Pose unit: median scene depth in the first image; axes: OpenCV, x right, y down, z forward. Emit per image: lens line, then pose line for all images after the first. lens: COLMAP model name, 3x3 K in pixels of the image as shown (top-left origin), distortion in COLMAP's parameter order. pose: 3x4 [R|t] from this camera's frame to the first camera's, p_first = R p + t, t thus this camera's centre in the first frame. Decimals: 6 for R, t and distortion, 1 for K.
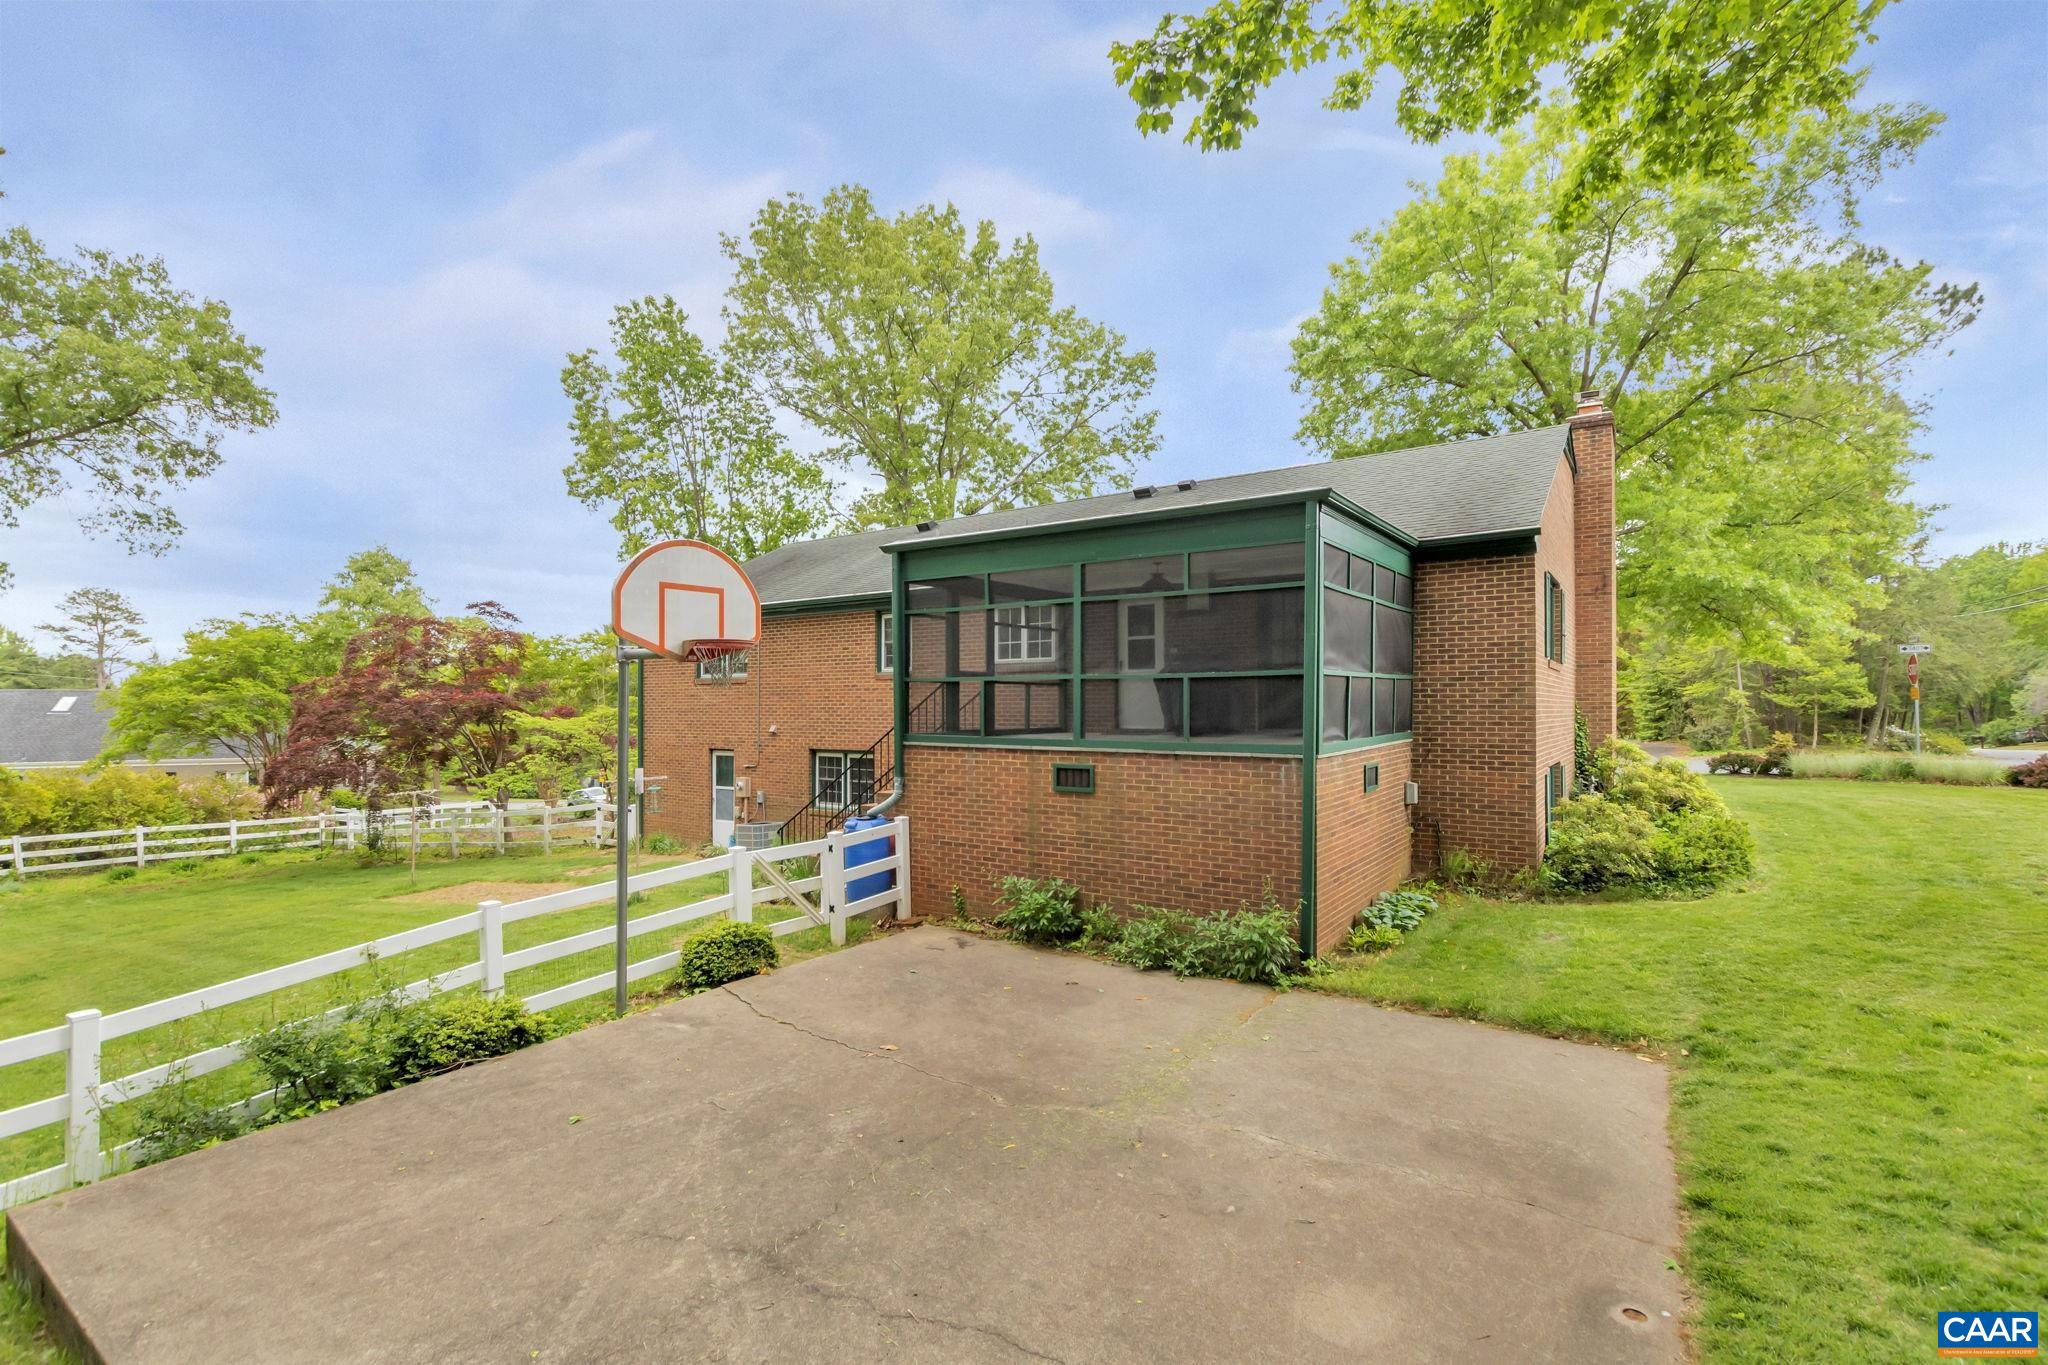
lens RADIAL K [[945.3, 0, 1031.0], [0, 945.3, 682.0], [0, 0, 1]] dist [0.004020, -0.001441]
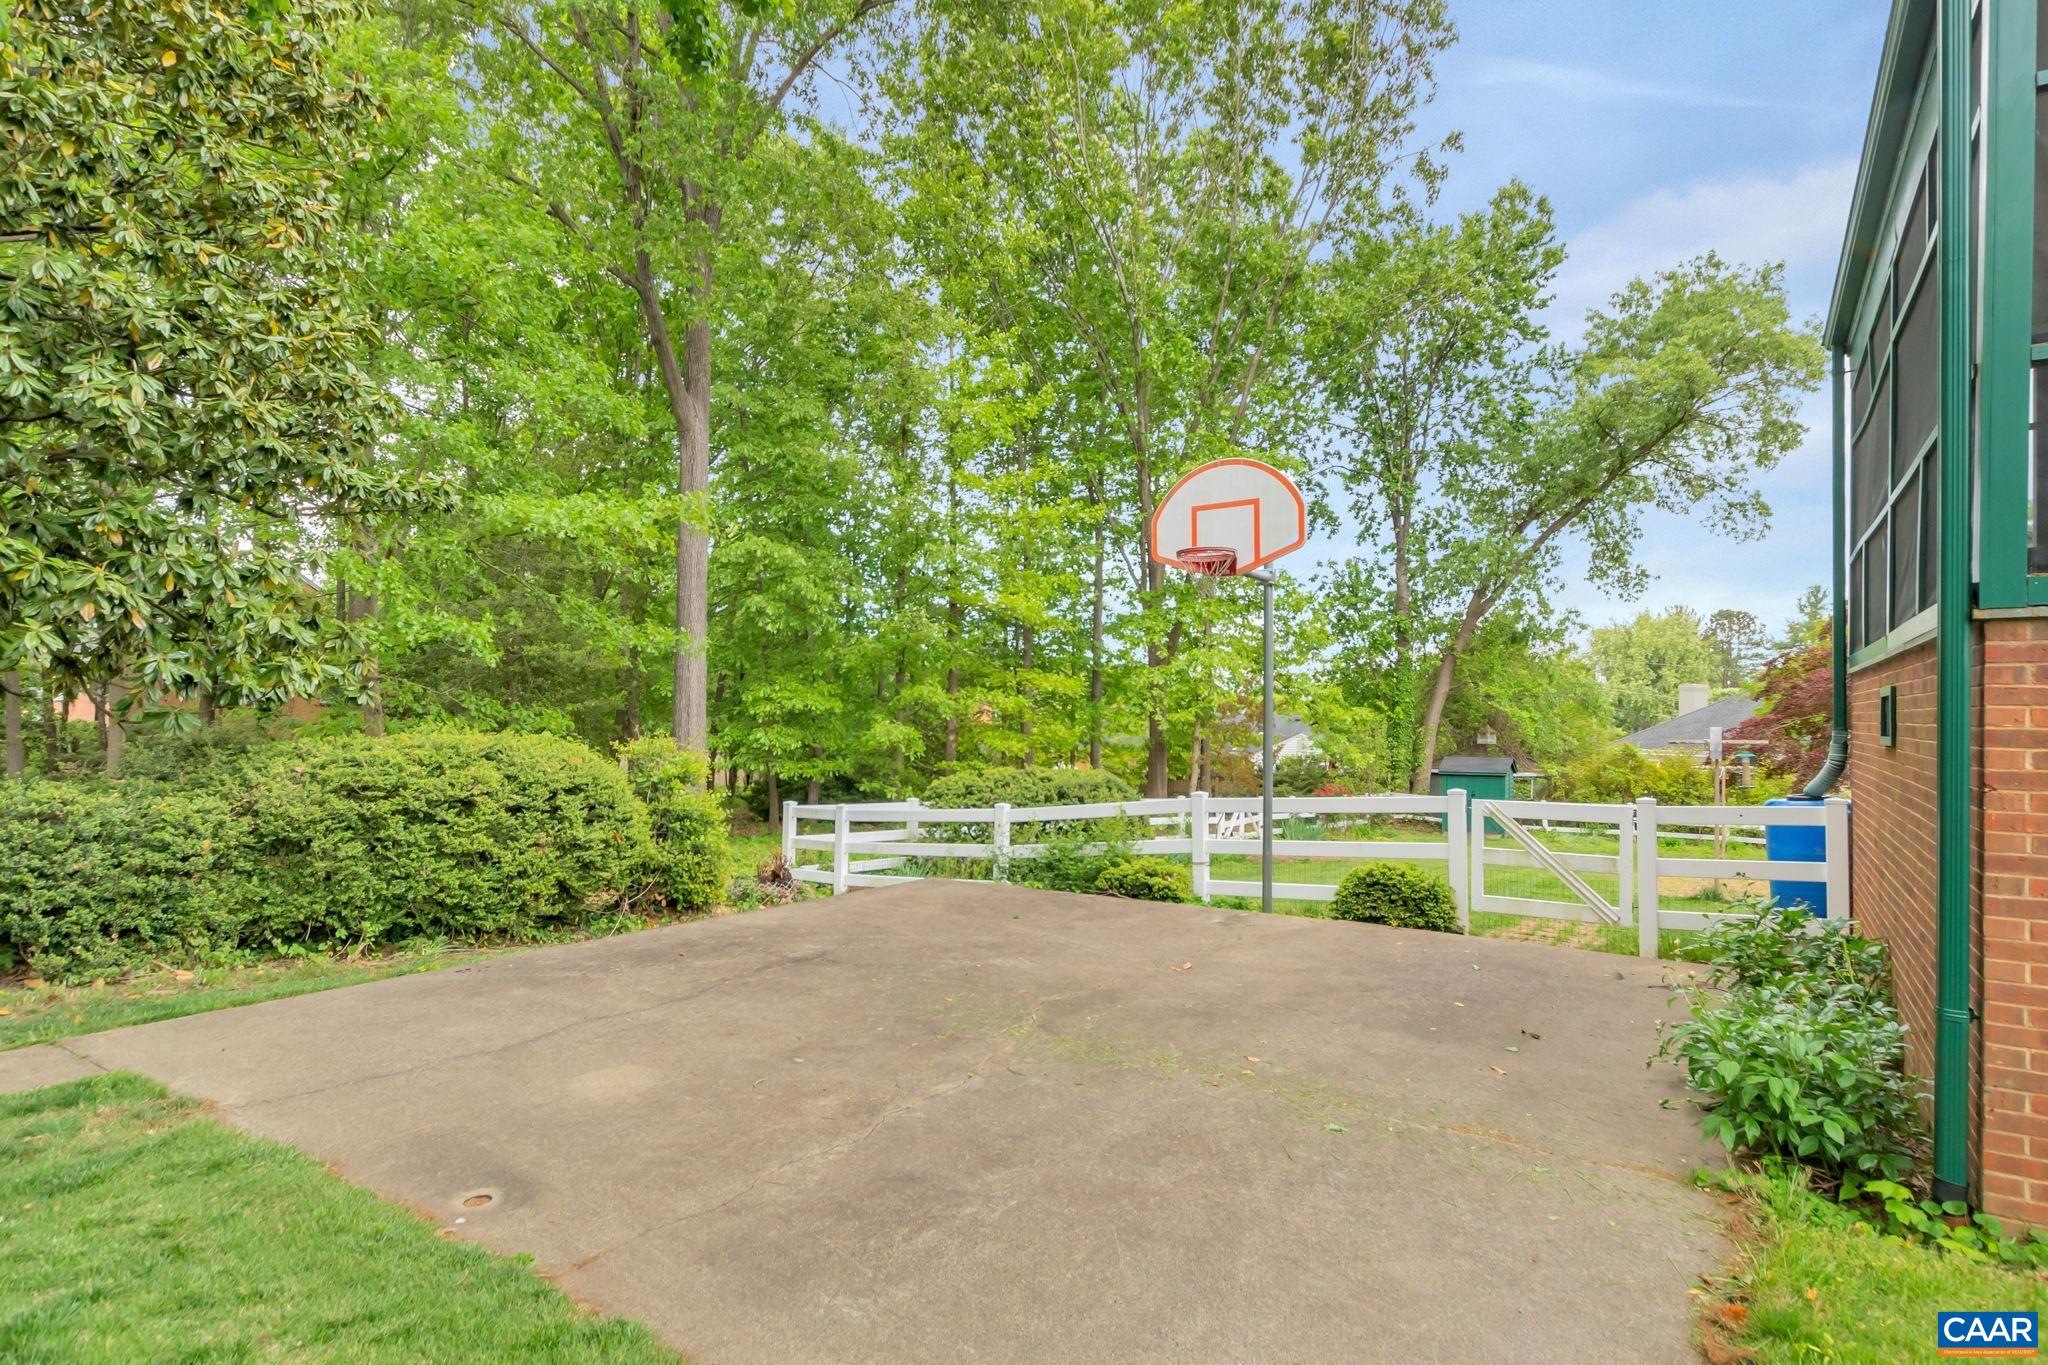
lens RADIAL K [[1032.4, 0, 973.0], [0, 1032.4, 721.5], [0, 0, 1]] dist [0.002067, -0.000754]
pose [[-0.026581, 0.010162, -0.999595, 0.216769], [0.016291, 0.999820, 0.009731, 0.033839], [0.999514, -0.016026, -0.026741, 0.206971]]
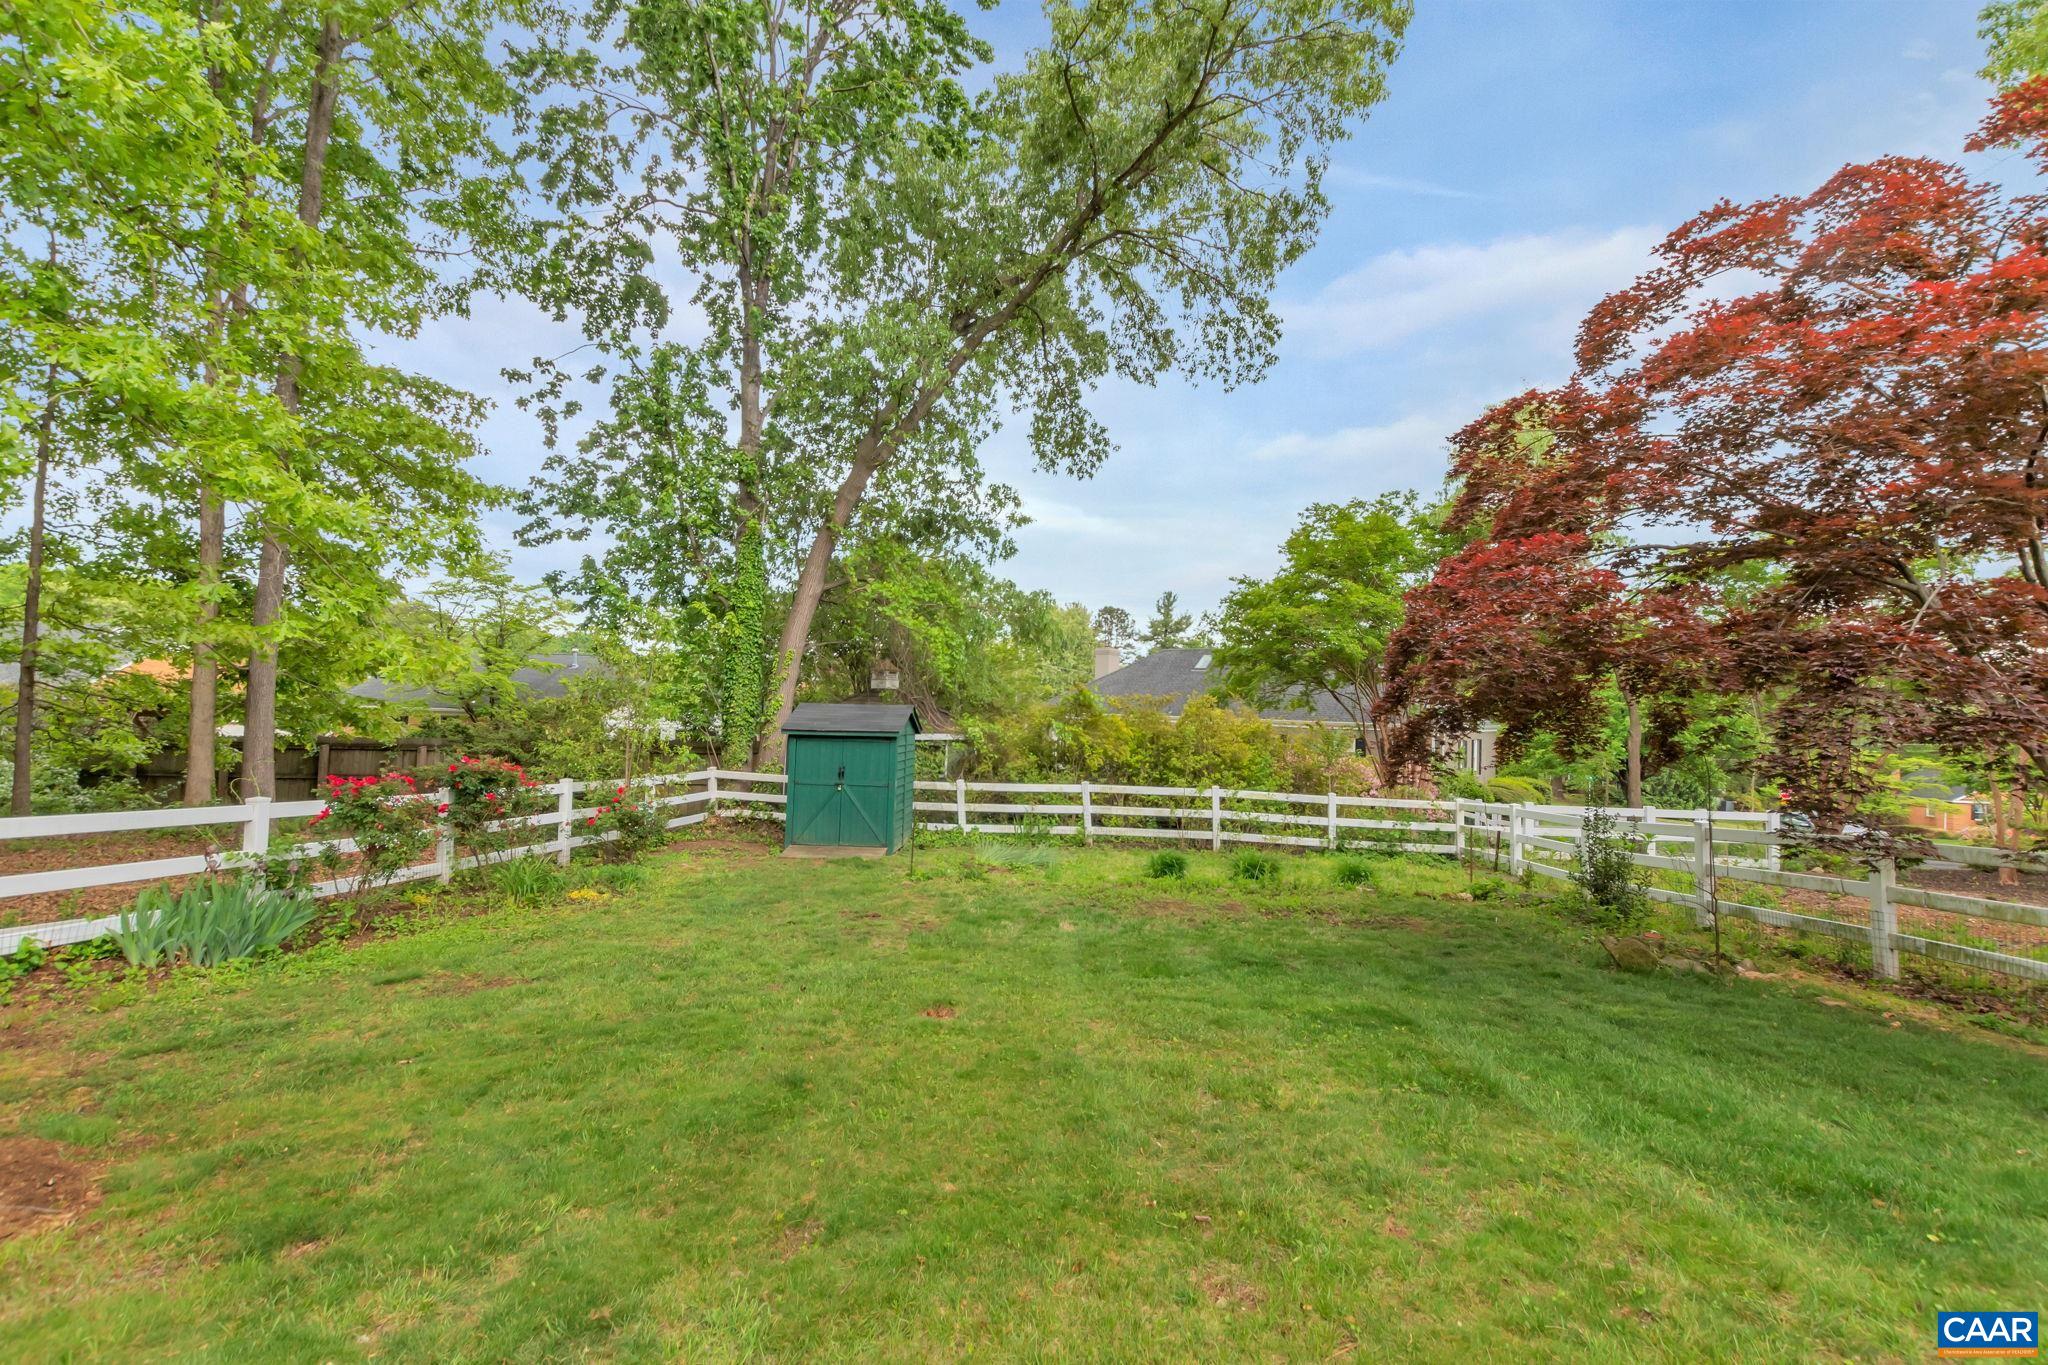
lens RADIAL K [[945.3, 0, 1040.5], [0, 945.3, 681.0], [0, 0, 1]] dist [0.004020, -0.001441]
pose [[0.522456, -0.001223, -0.852666, -0.455488], [-0.014499, 0.999842, -0.010319, 0.089249], [0.852543, 0.017754, 0.522355, 0.562792]]
